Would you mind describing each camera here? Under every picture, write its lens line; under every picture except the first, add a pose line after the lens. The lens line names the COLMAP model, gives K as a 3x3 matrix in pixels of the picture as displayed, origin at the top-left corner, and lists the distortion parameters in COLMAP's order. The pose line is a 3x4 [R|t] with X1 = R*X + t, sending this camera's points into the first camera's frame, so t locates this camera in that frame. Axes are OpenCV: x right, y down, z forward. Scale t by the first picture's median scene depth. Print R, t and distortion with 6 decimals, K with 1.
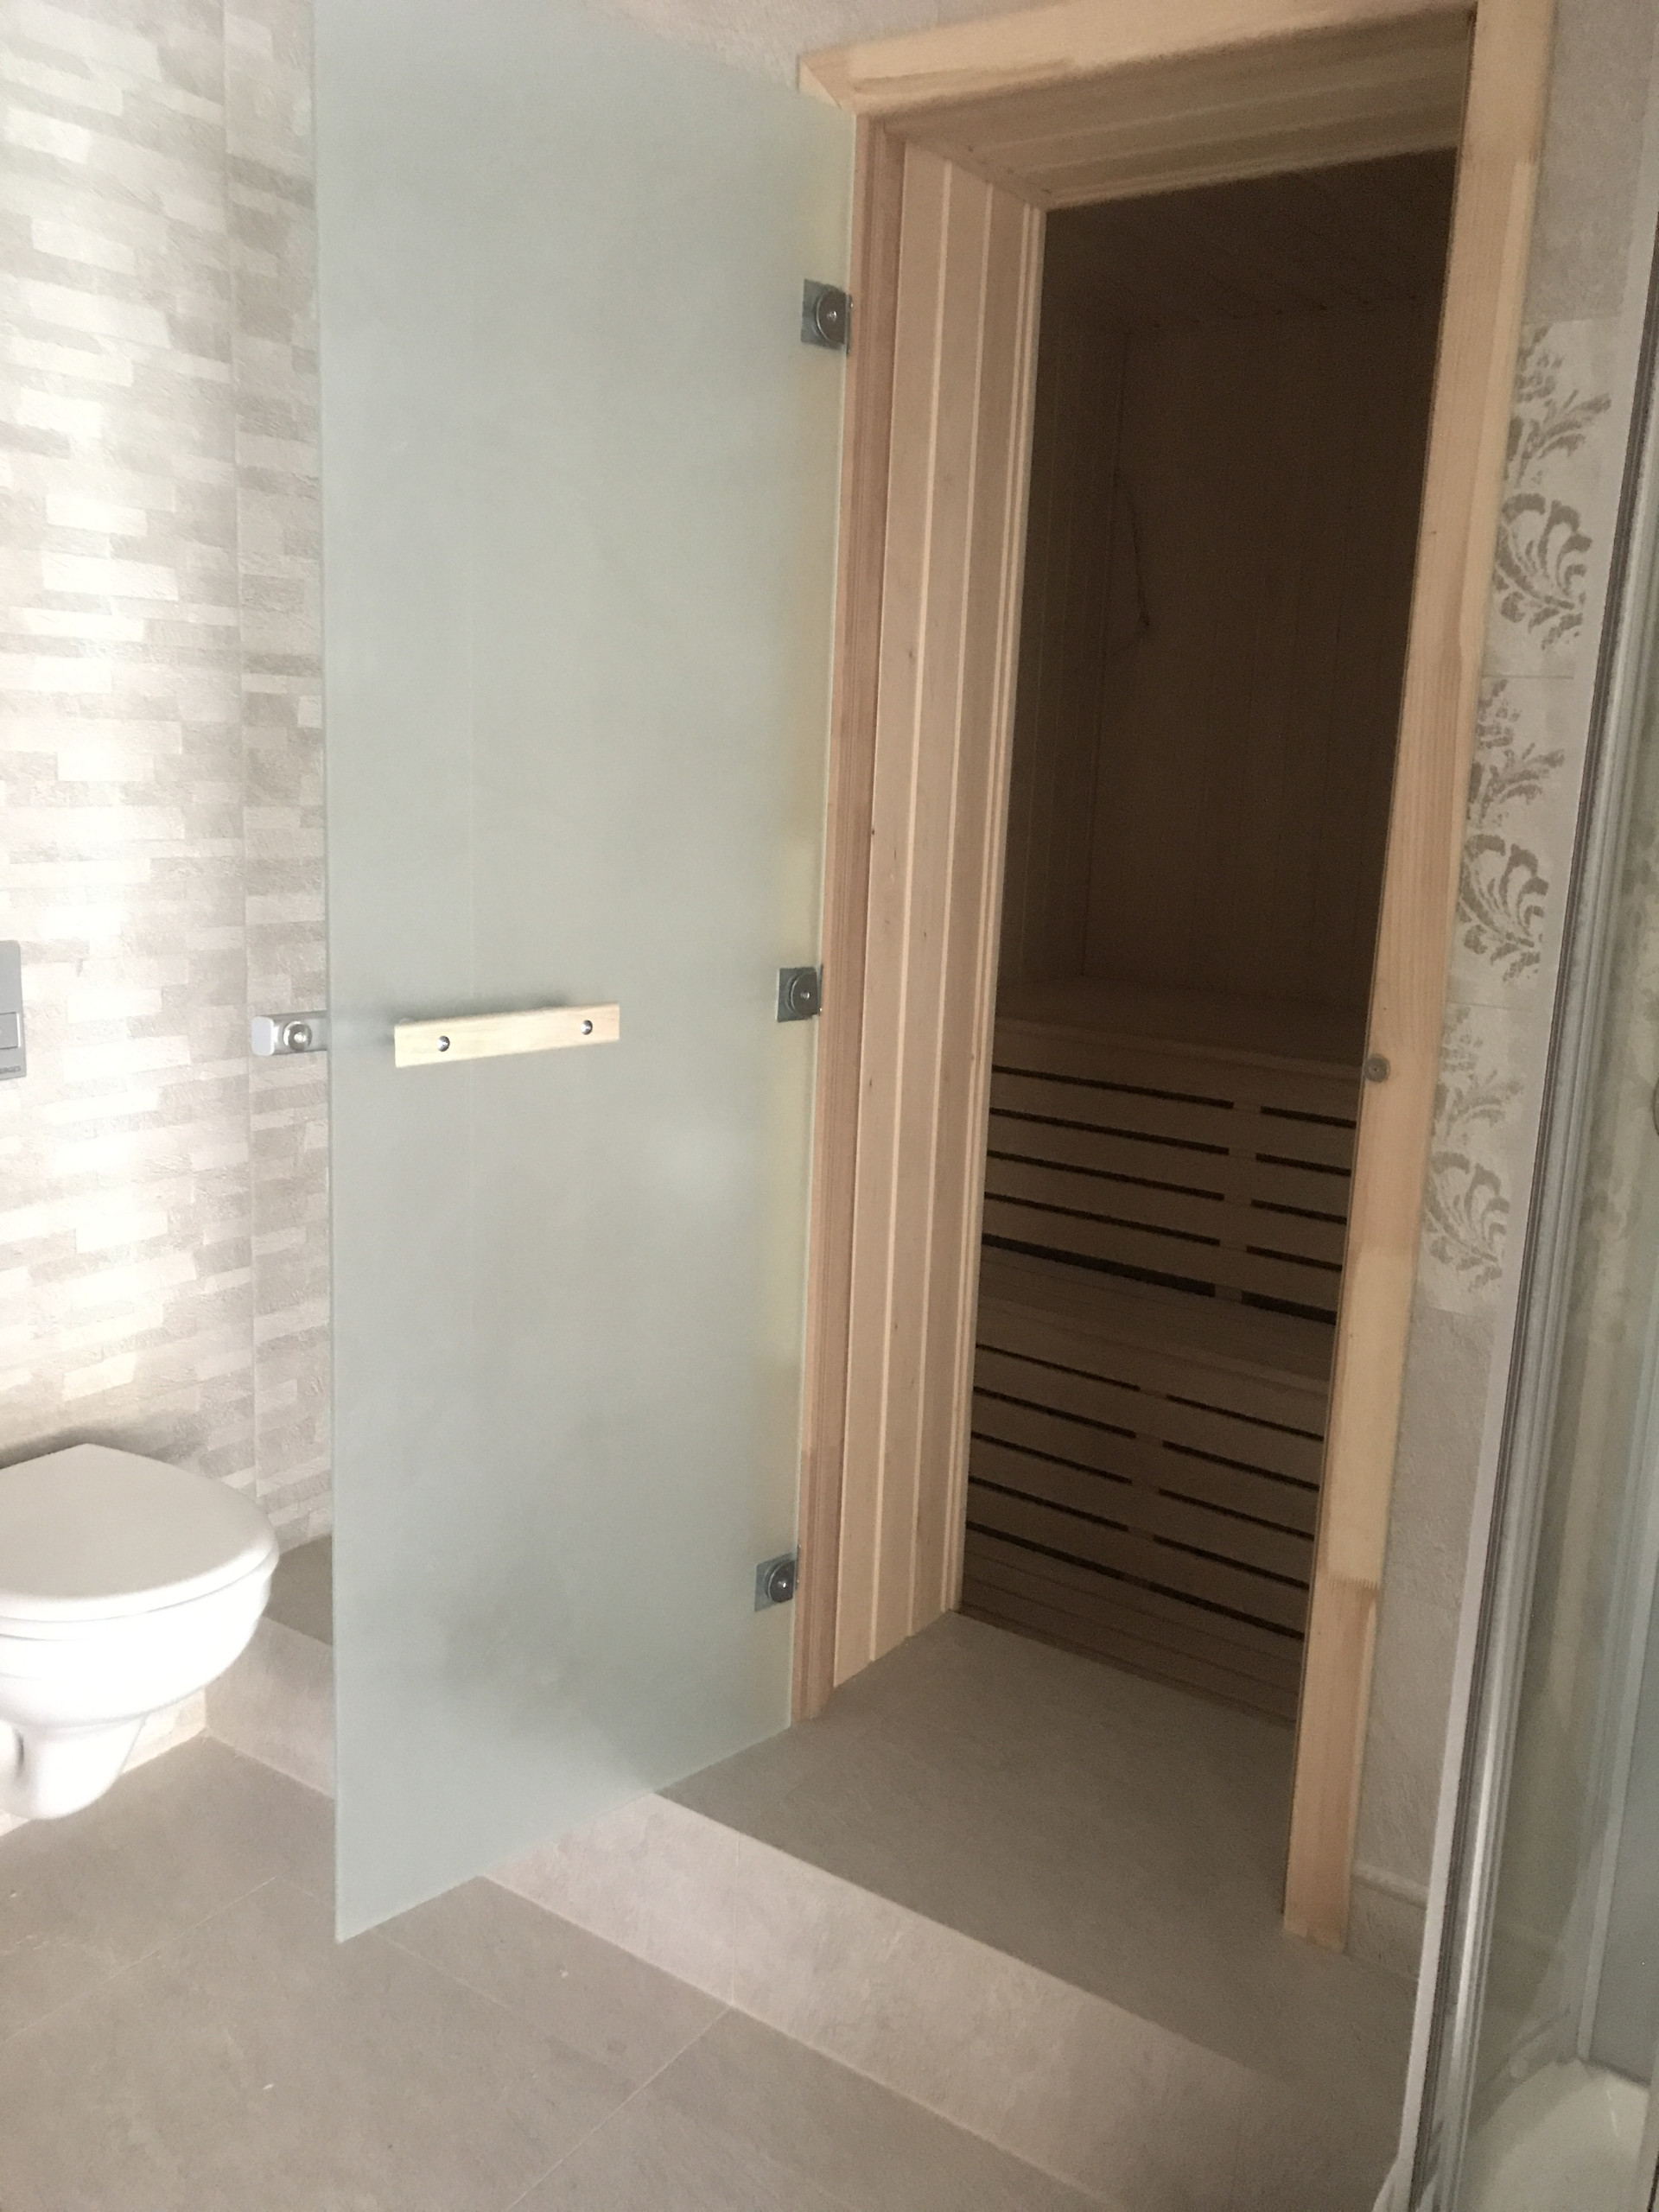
lens RADIAL K [[1876.3, 0, 829.5], [0, 1876.3, 1106.0], [0, 0, 1]] dist [0.060352, -0.007960]
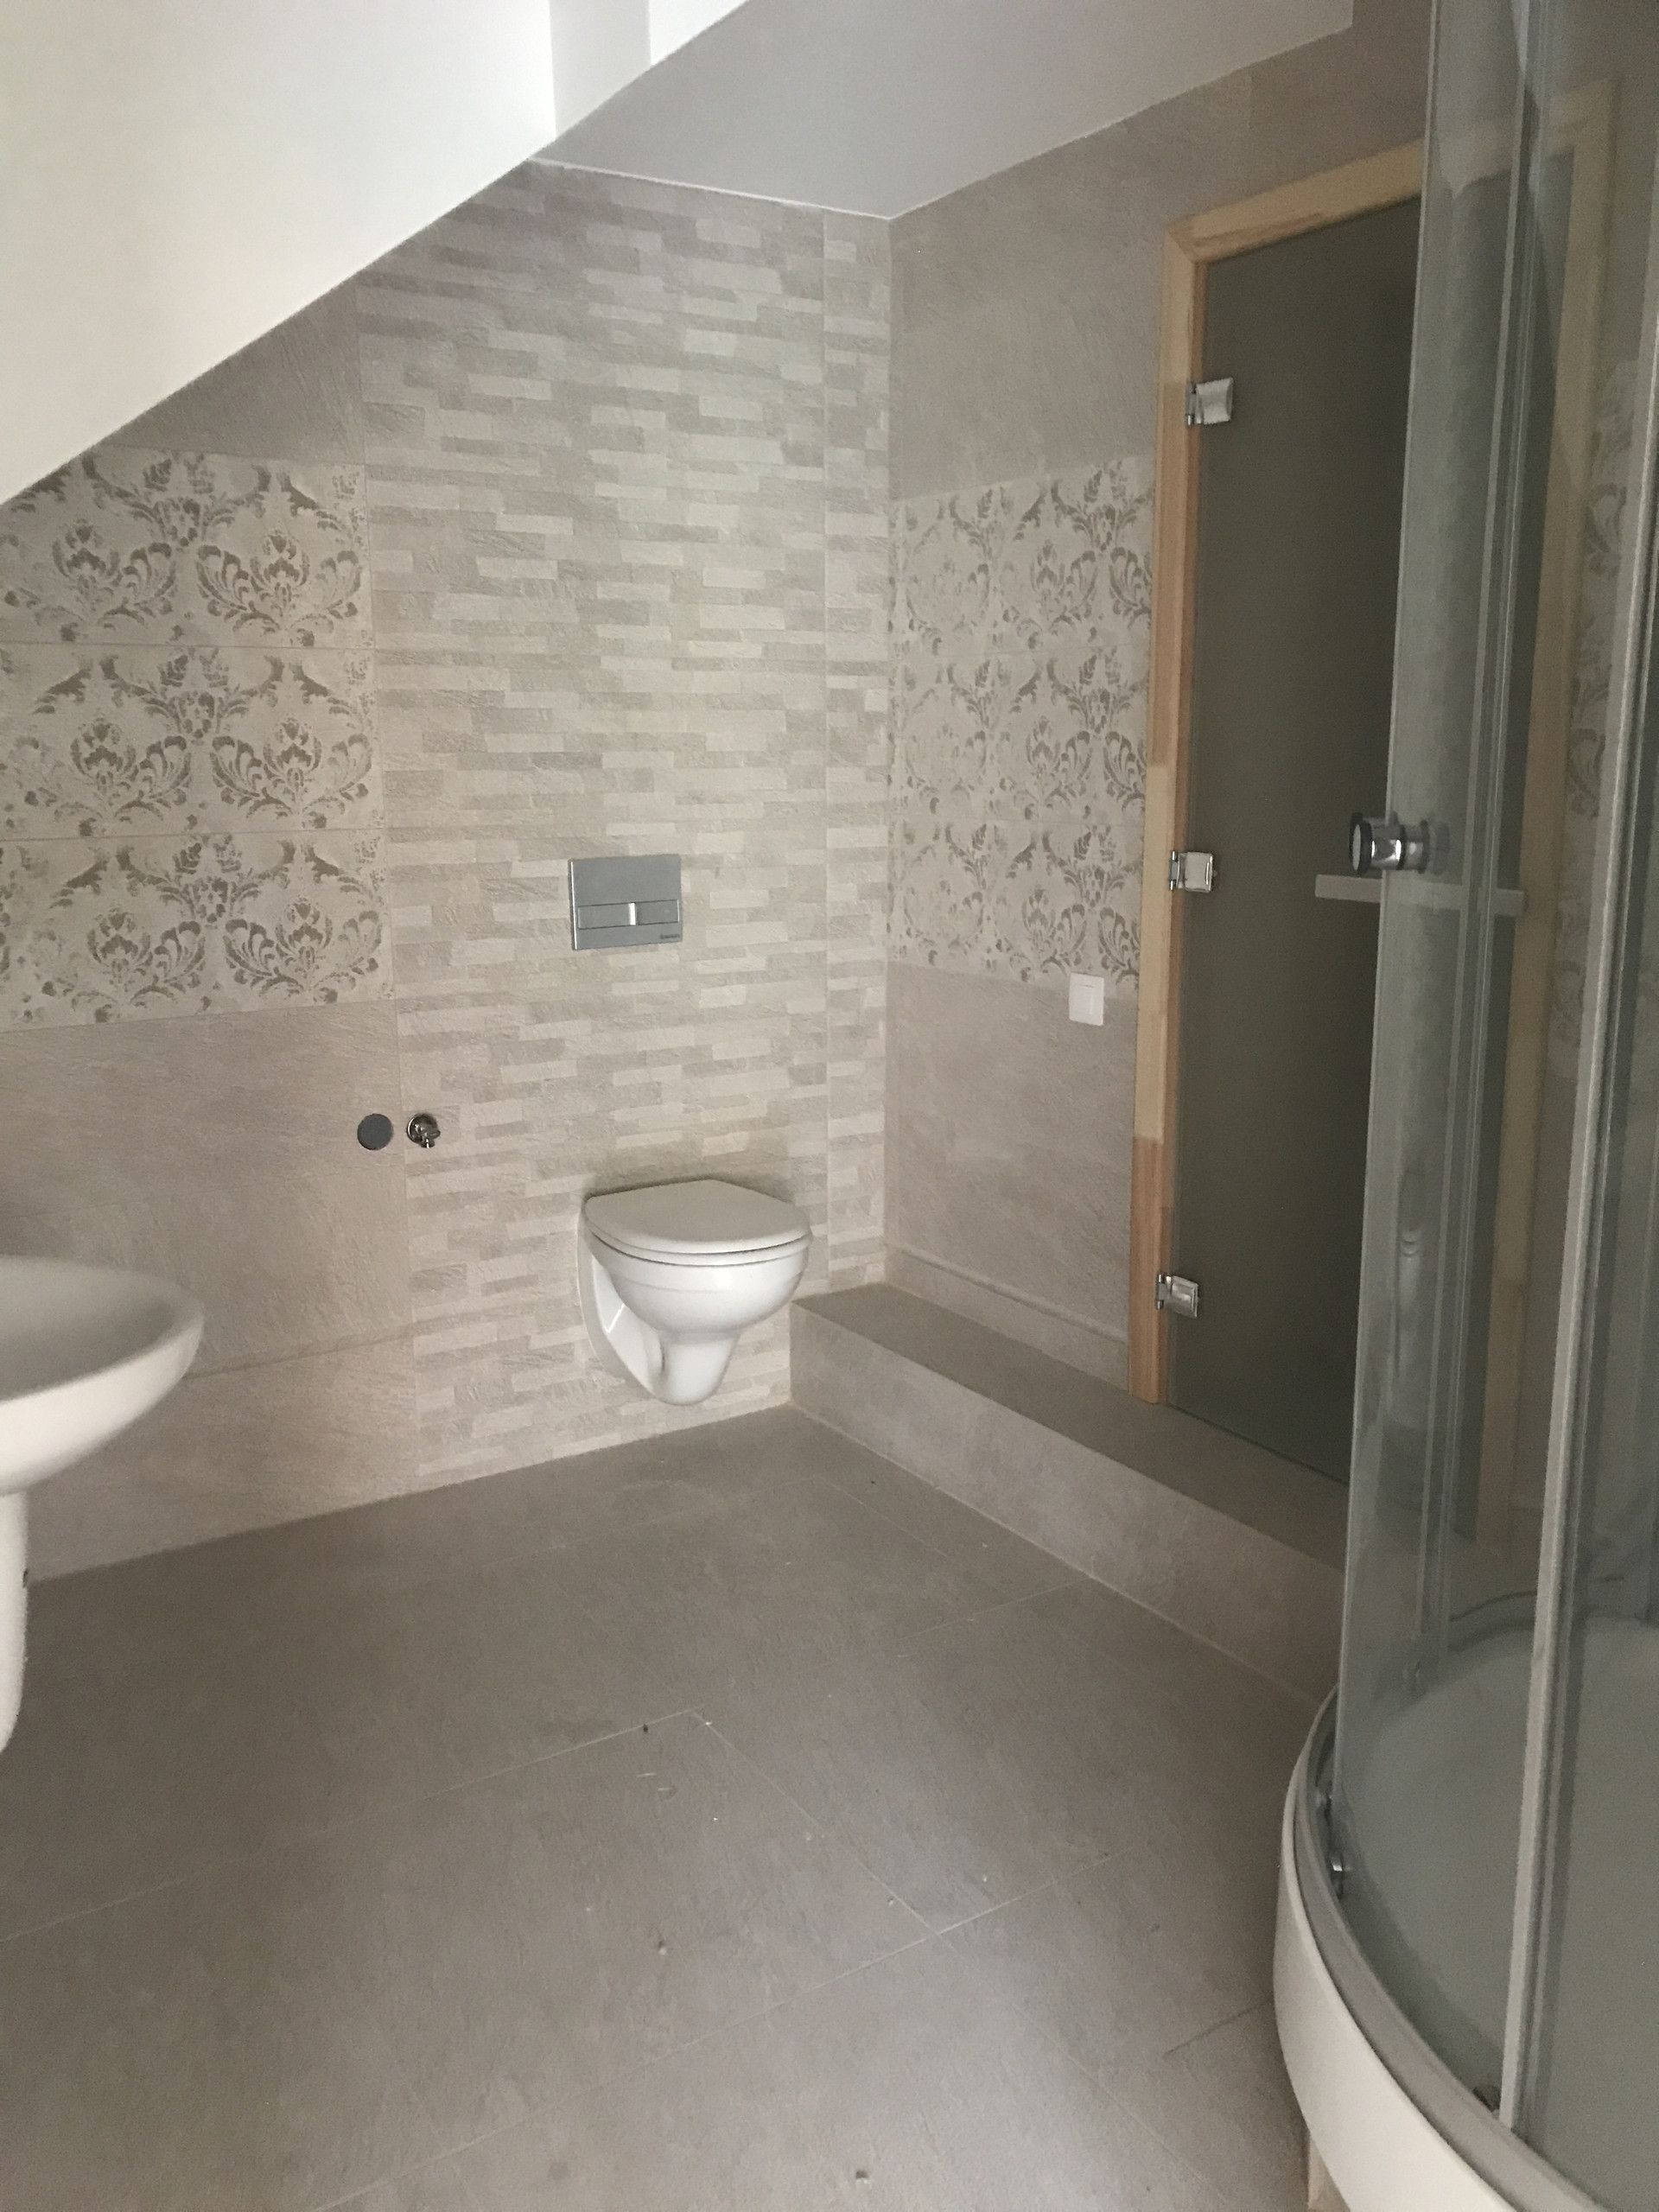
lens RADIAL K [[1826.4, 0, 829.5], [0, 1826.4, 1106.0], [0, 0, 1]] dist [0.118157, -0.121719]
pose [[0.924186, 0.033502, -0.380471, 0.264823], [-0.034225, 0.999402, 0.004866, 0.107040], [0.380407, 0.008525, 0.924780, -0.347854]]
